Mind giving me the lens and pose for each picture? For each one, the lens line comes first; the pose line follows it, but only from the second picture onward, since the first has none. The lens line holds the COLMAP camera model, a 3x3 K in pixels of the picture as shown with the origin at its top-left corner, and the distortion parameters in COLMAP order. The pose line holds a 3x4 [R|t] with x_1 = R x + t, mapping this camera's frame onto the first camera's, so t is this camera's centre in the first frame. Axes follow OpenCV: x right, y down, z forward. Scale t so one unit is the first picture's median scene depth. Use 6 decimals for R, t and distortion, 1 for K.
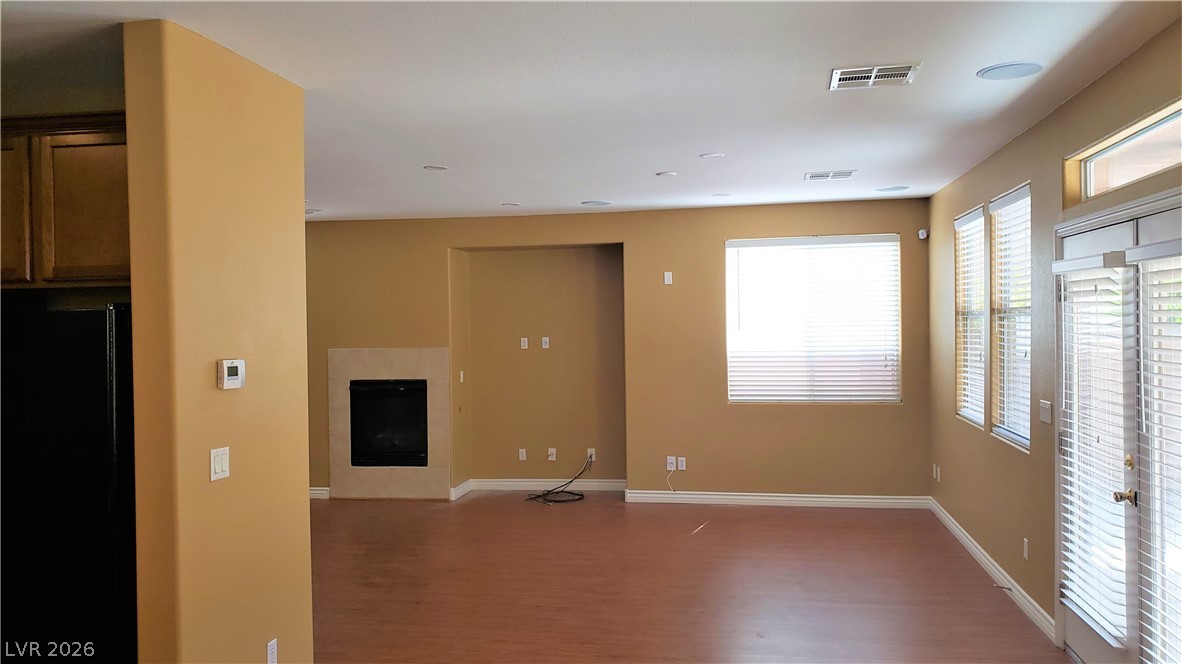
lens RADIAL K [[915.5, 0, 625.8], [0, 915.5, 334.0], [0, 0, 1]] dist [0.070364, -0.111223]
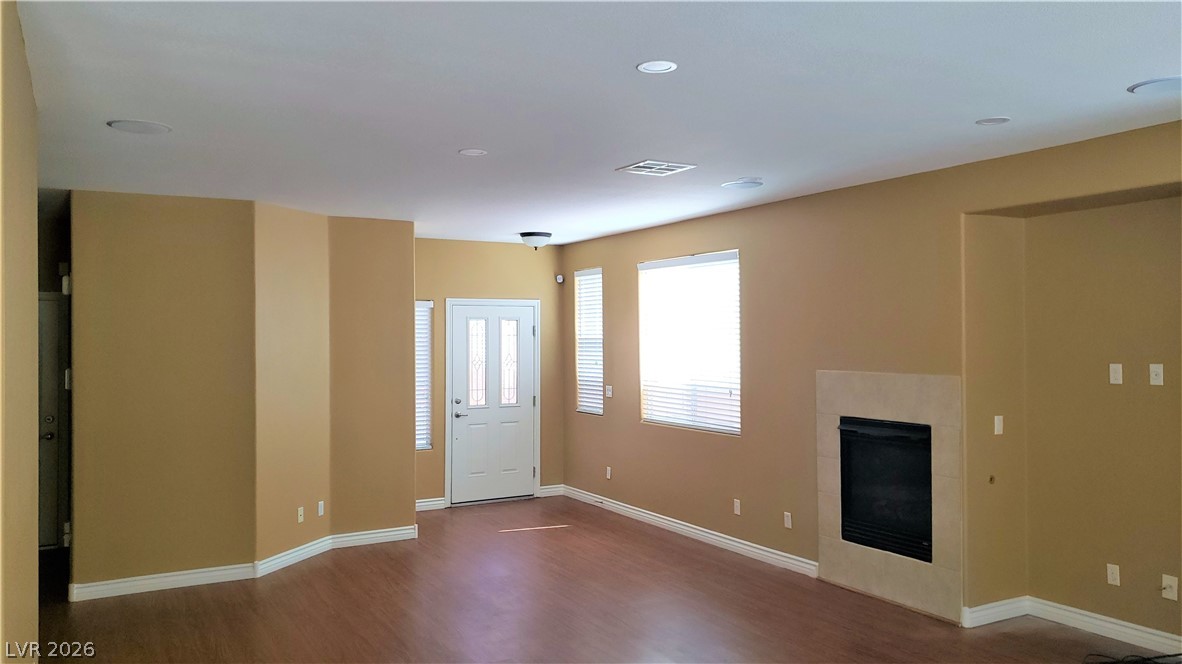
lens RADIAL K [[915.5, 0, 594.4], [0, 915.5, 324.1], [0, 0, 1]] dist [0.070364, -0.111223]
pose [[0.617266, -0.000177, -0.786755, 0.138022], [-0.010557, 0.999908, -0.008508, -0.012059], [0.786684, 0.013558, 0.617207, 0.418244]]
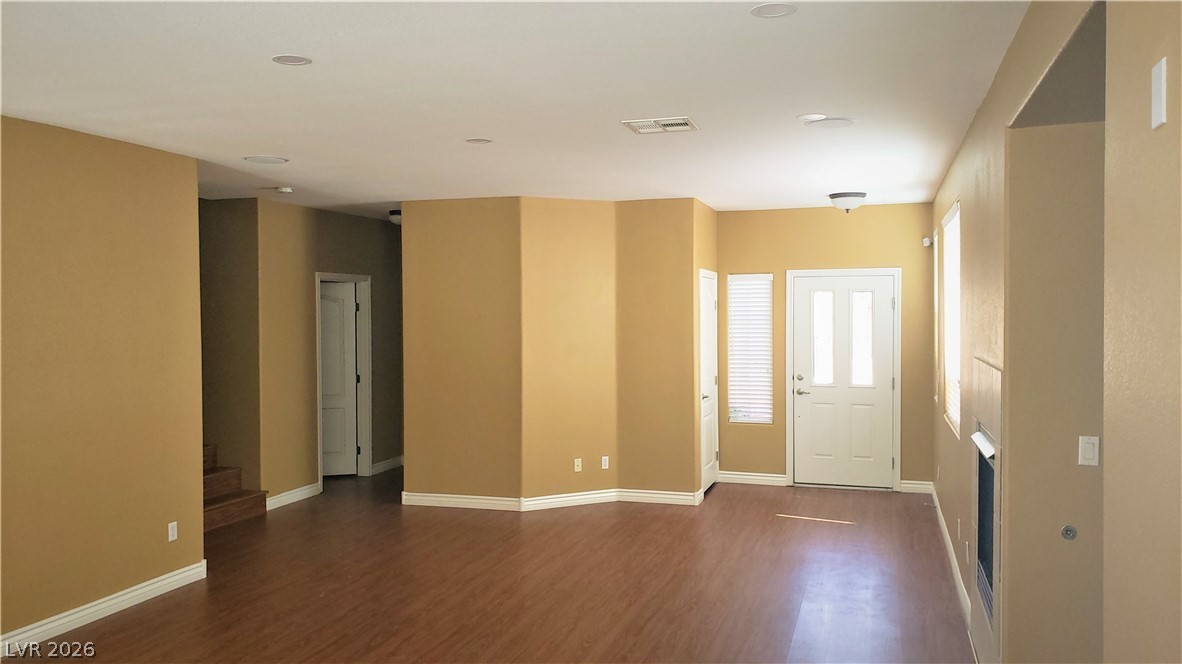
lens RADIAL K [[915.5, 0, 585.3], [0, 915.5, 330.9], [0, 0, 1]] dist [0.070364, -0.111223]
pose [[-0.164769, 0.033992, -0.985746, 0.234427], [-0.002495, 0.999388, 0.034879, -0.016039], [0.986329, 0.008207, -0.164583, 0.842029]]
